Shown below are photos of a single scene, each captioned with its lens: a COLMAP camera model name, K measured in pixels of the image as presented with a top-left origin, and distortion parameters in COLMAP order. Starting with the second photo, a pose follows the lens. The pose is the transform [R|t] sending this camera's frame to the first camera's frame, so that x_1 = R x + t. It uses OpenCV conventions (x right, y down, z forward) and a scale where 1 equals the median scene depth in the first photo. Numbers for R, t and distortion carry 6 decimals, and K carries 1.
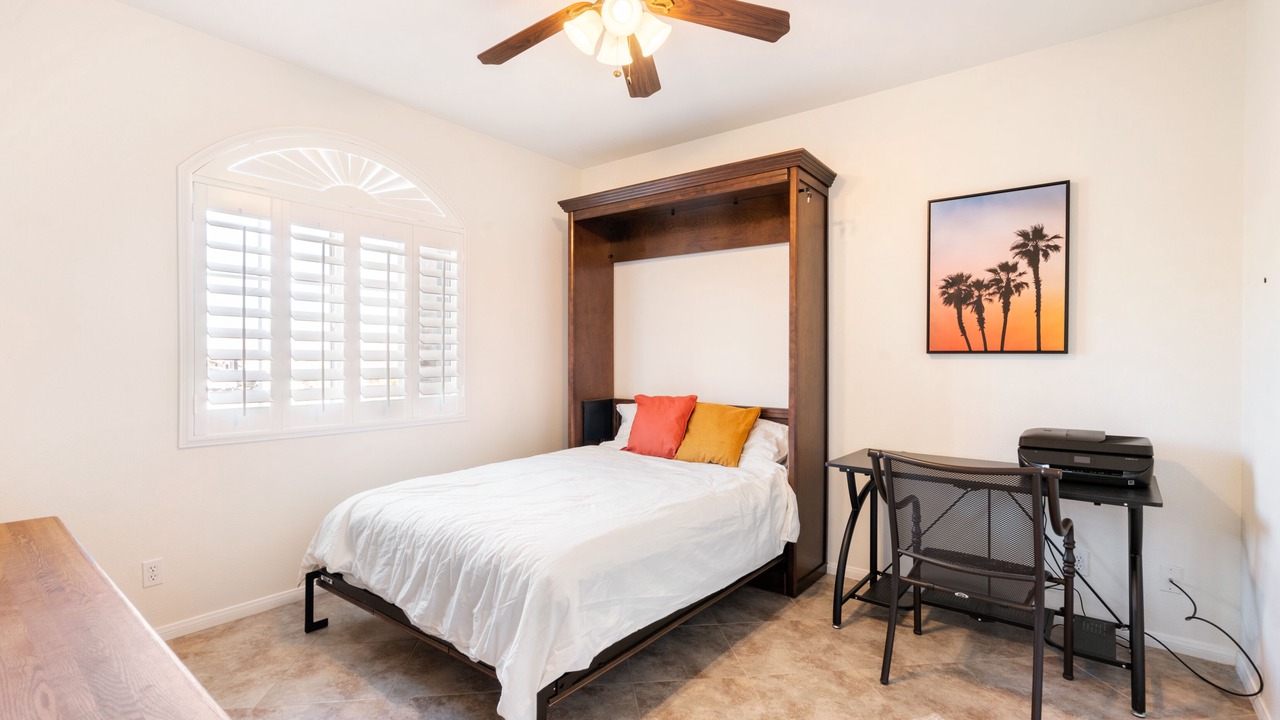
lens RADIAL K [[574.6, 0, 640.0], [0, 574.6, 360.0], [0, 0, 1]] dist [-0.002601, 0.001037]
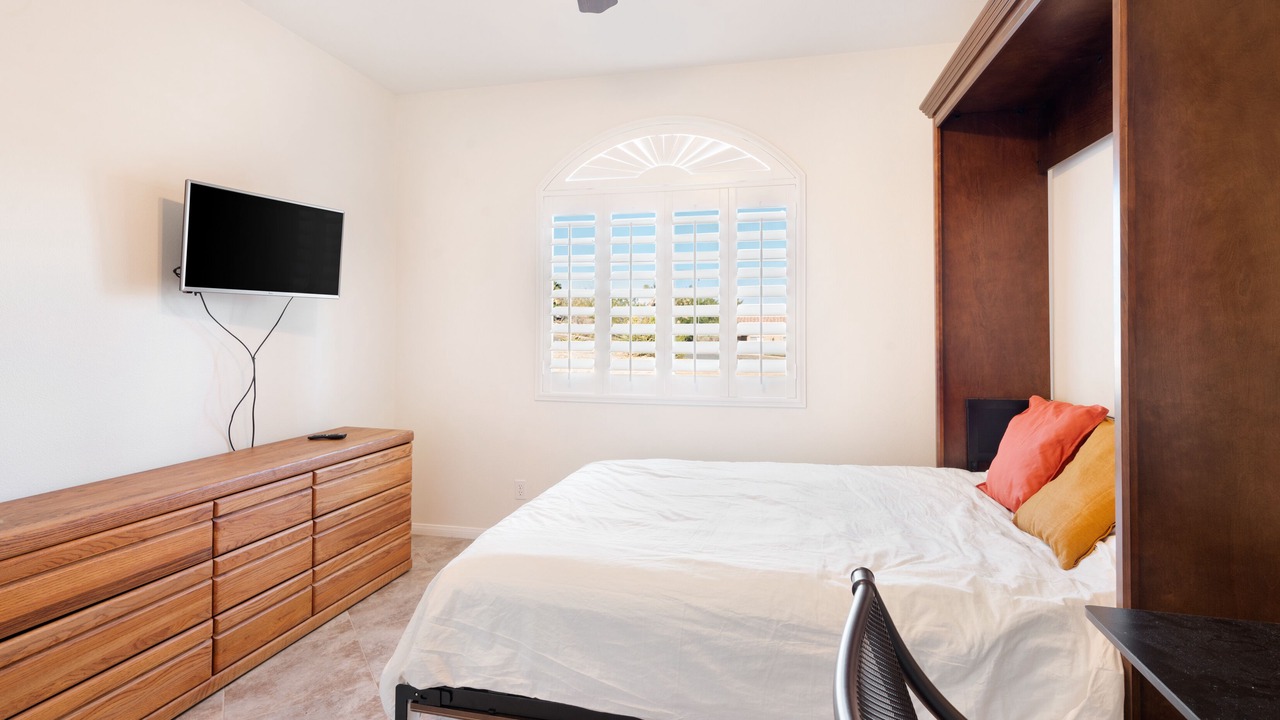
lens RADIAL K [[627.1, 0, 643.0], [0, 627.1, 322.4], [0, 0, 1]] dist [-0.000928, 0.000196]
pose [[0.441369, -0.013896, -0.897218, 0.517781], [-0.005410, 0.999821, -0.018146, 0.000126], [0.897309, 0.012863, 0.441215, 0.499900]]
